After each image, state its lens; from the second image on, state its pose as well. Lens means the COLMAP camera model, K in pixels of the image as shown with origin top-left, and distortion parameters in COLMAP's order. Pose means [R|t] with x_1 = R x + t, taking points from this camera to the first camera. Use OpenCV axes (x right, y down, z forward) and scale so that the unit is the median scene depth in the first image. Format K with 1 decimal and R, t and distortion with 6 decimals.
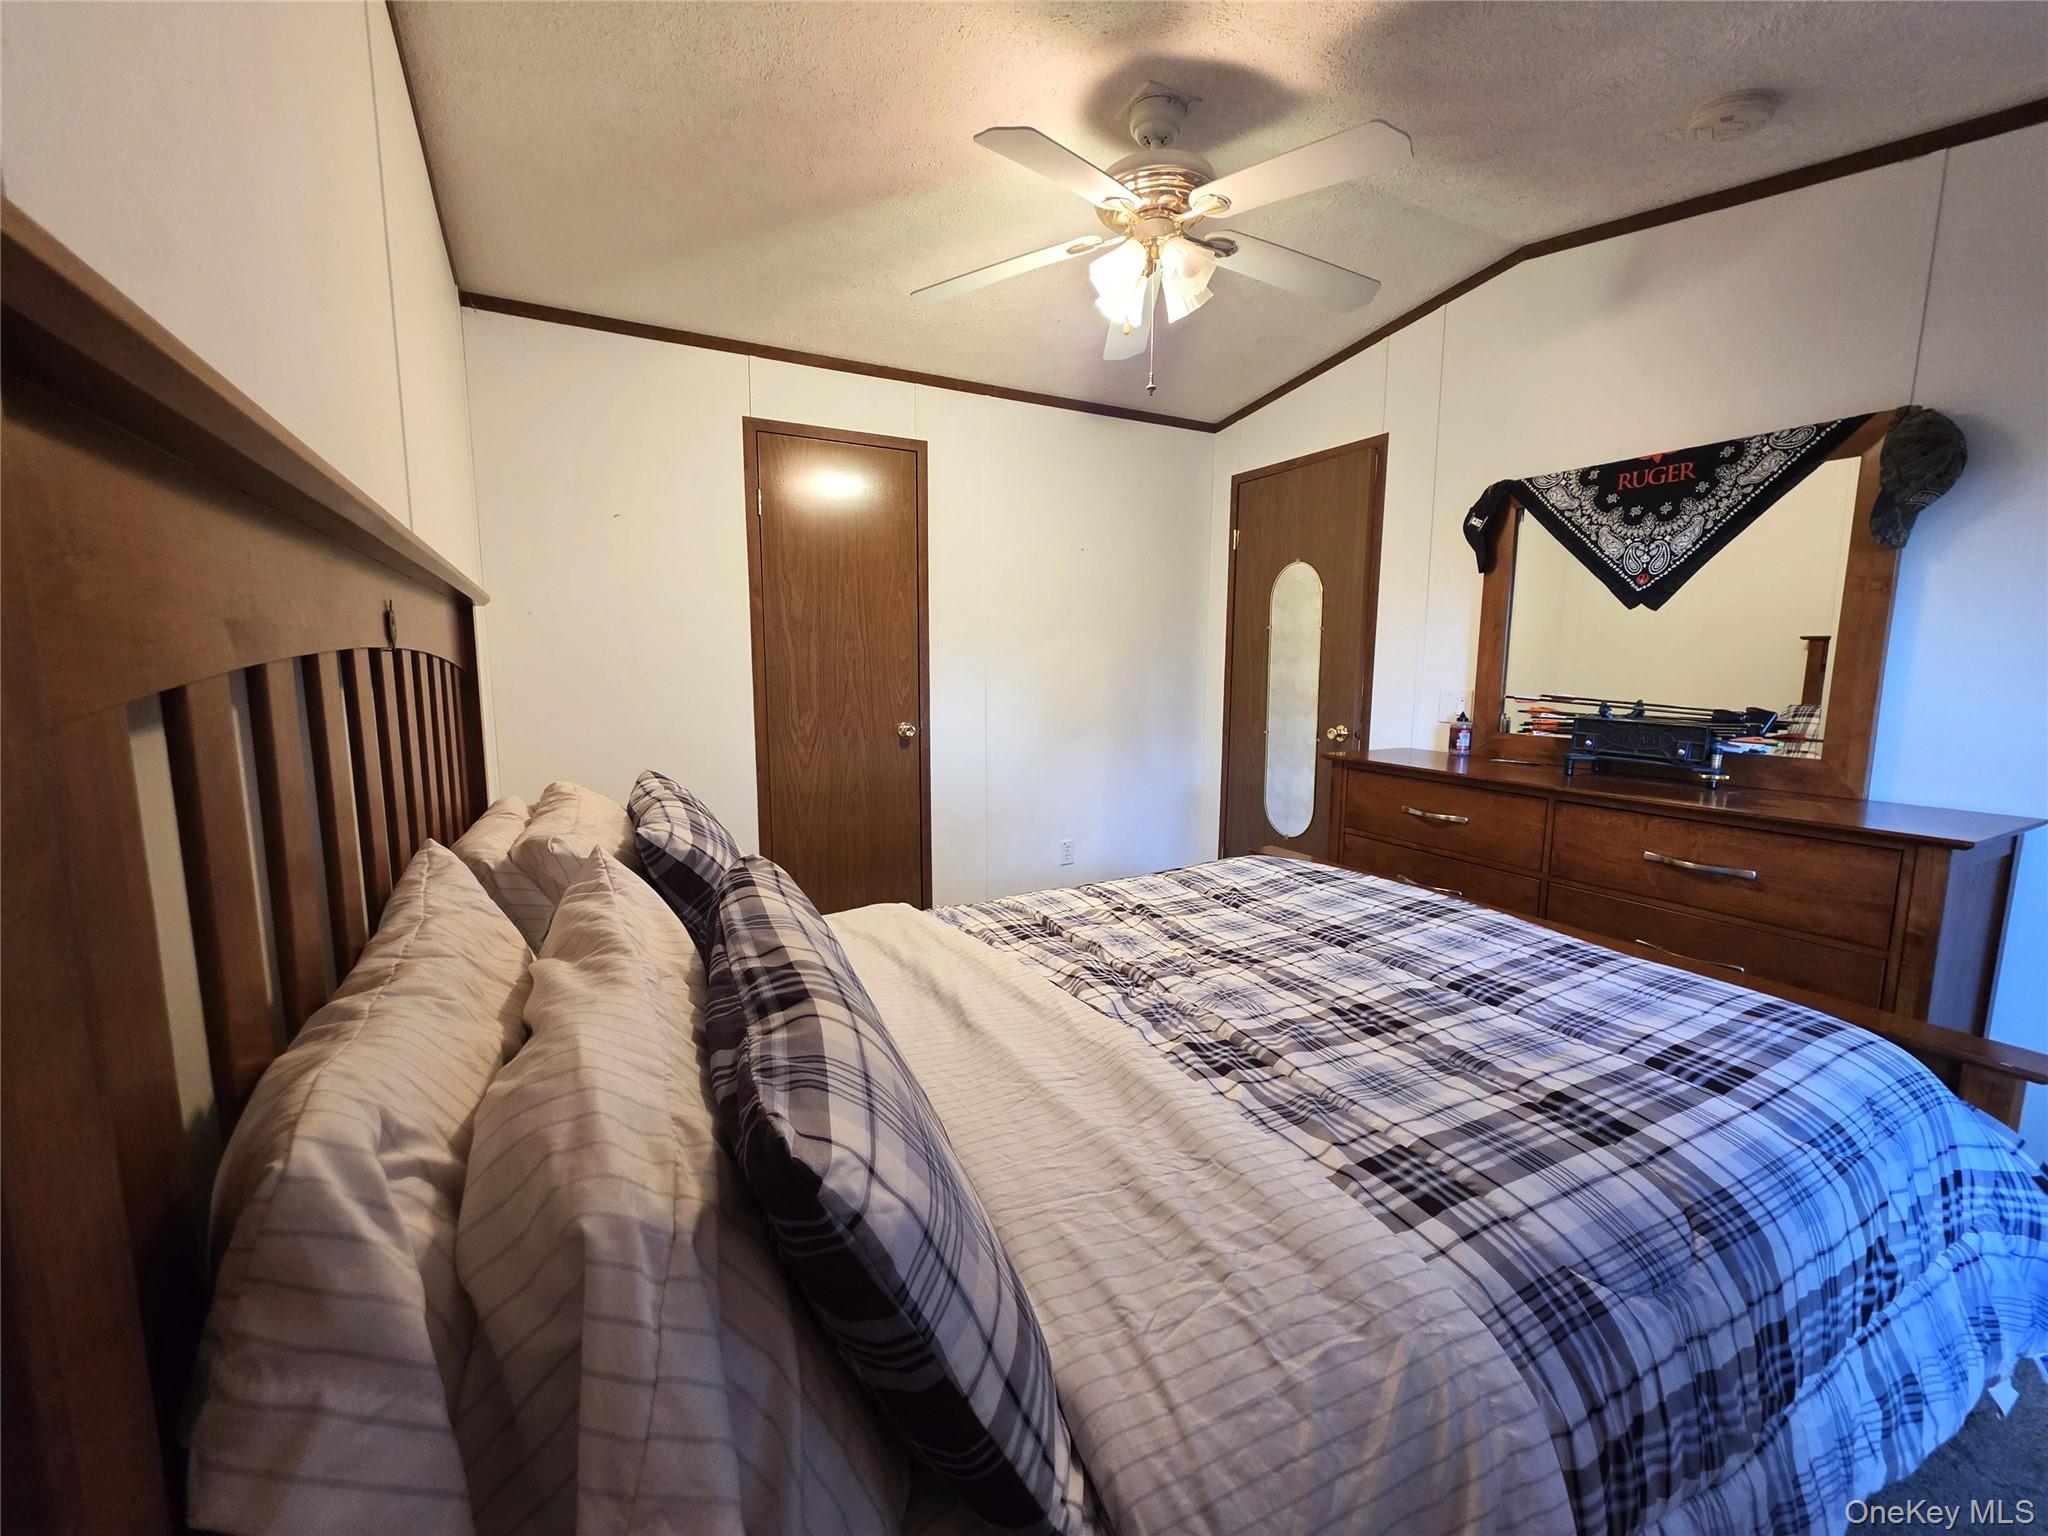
lens RADIAL K [[863.2, 0, 1031.4], [0, 863.2, 770.5], [0, 0, 1]] dist [-0.000377, 0.000033]
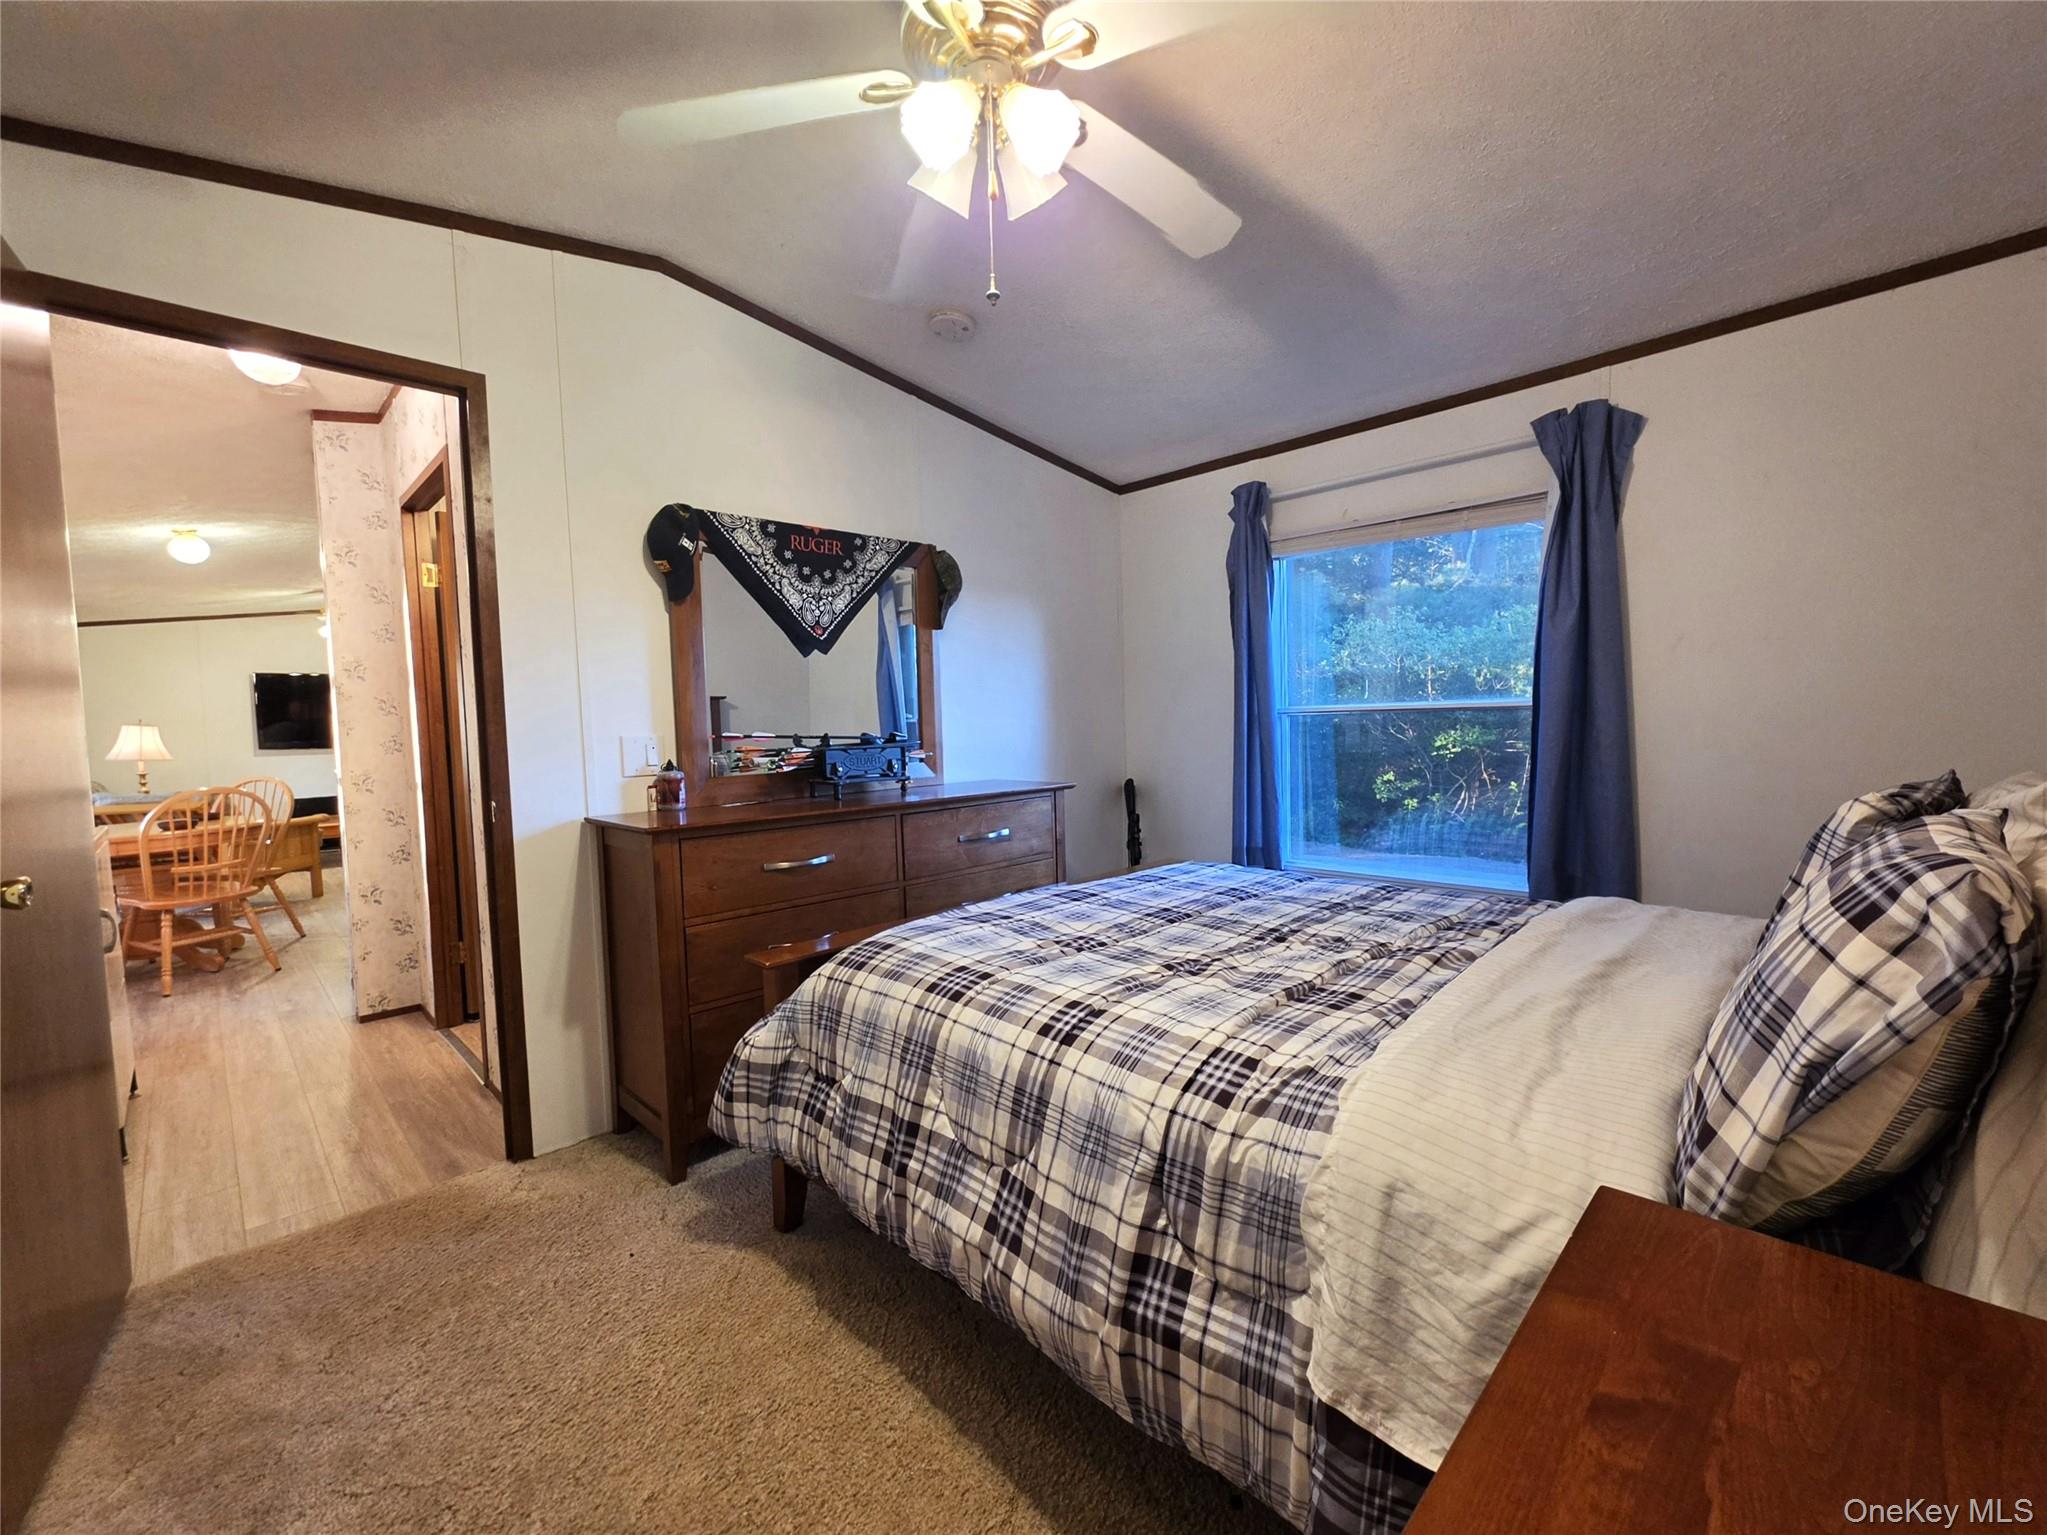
lens RADIAL K [[838.2, 0, 1030.1], [0, 838.2, 773.2], [0, 0, 1]] dist [-0.000036, 0.000553]
pose [[-0.279559, -0.054162, 0.958600, -0.485830], [0.154204, 0.982914, 0.100507, -0.100621], [-0.947664, 0.175918, -0.266430, 1.074281]]
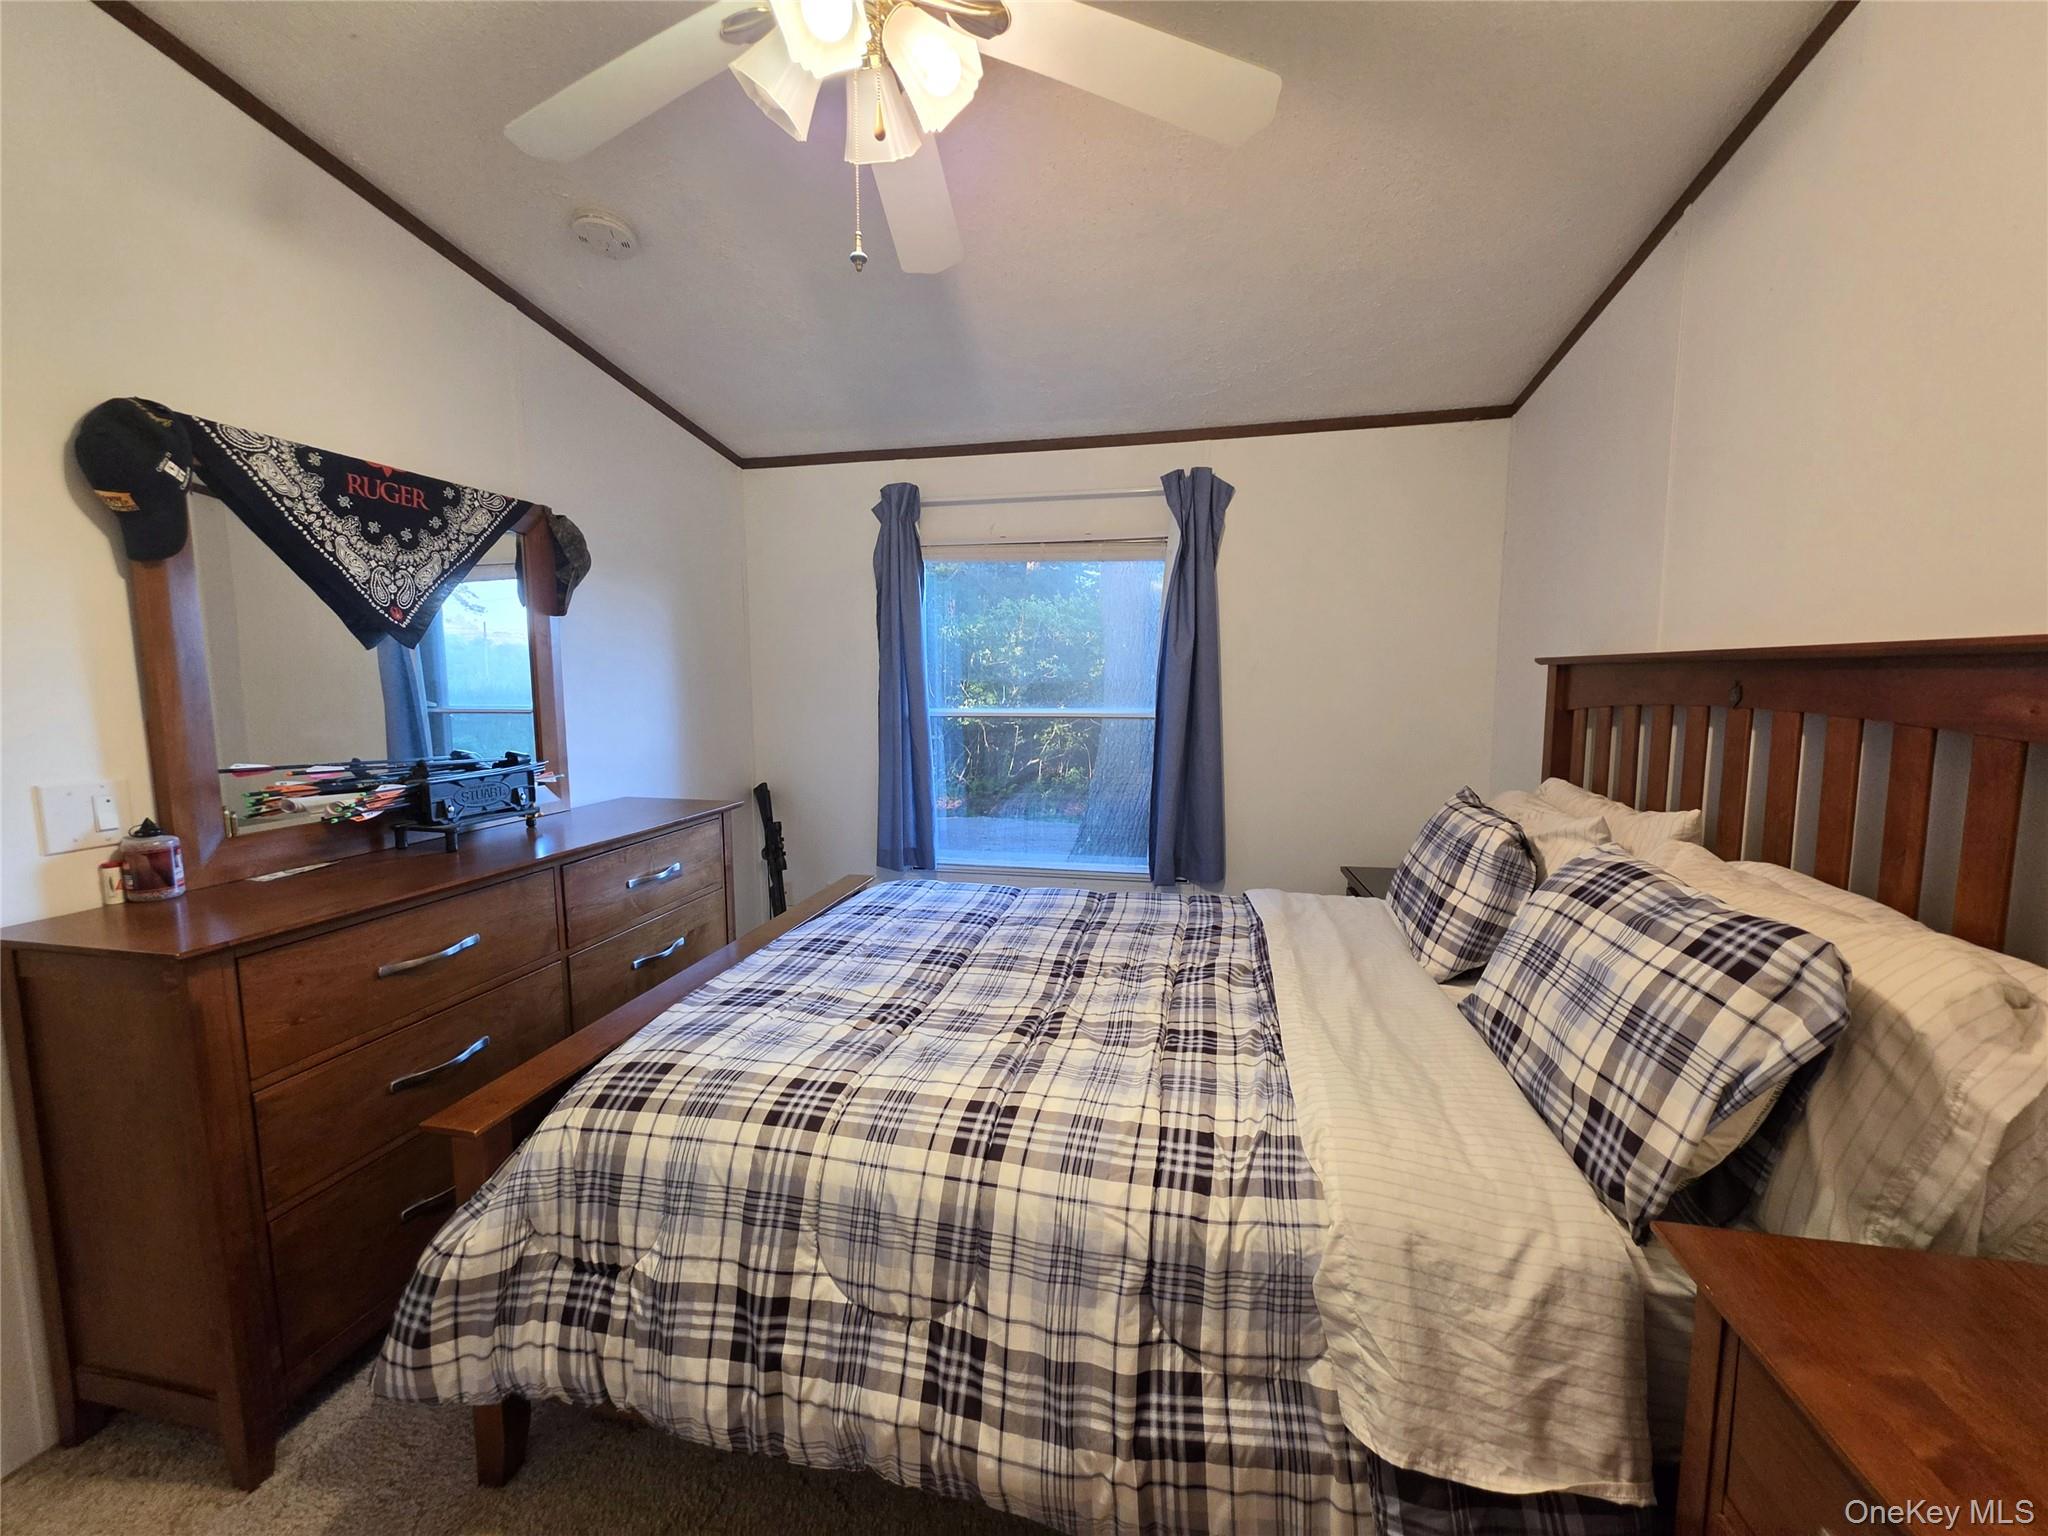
lens RADIAL K [[818.8, 0, 1019.2], [0, 818.8, 775.5], [0, 0, 1]] dist [-0.000226, 0.000155]
pose [[-0.750503, -0.075053, 0.656591, -0.281820], [0.090398, 0.972533, 0.214495, -0.185829], [-0.654655, 0.220334, -0.723104, 1.223549]]
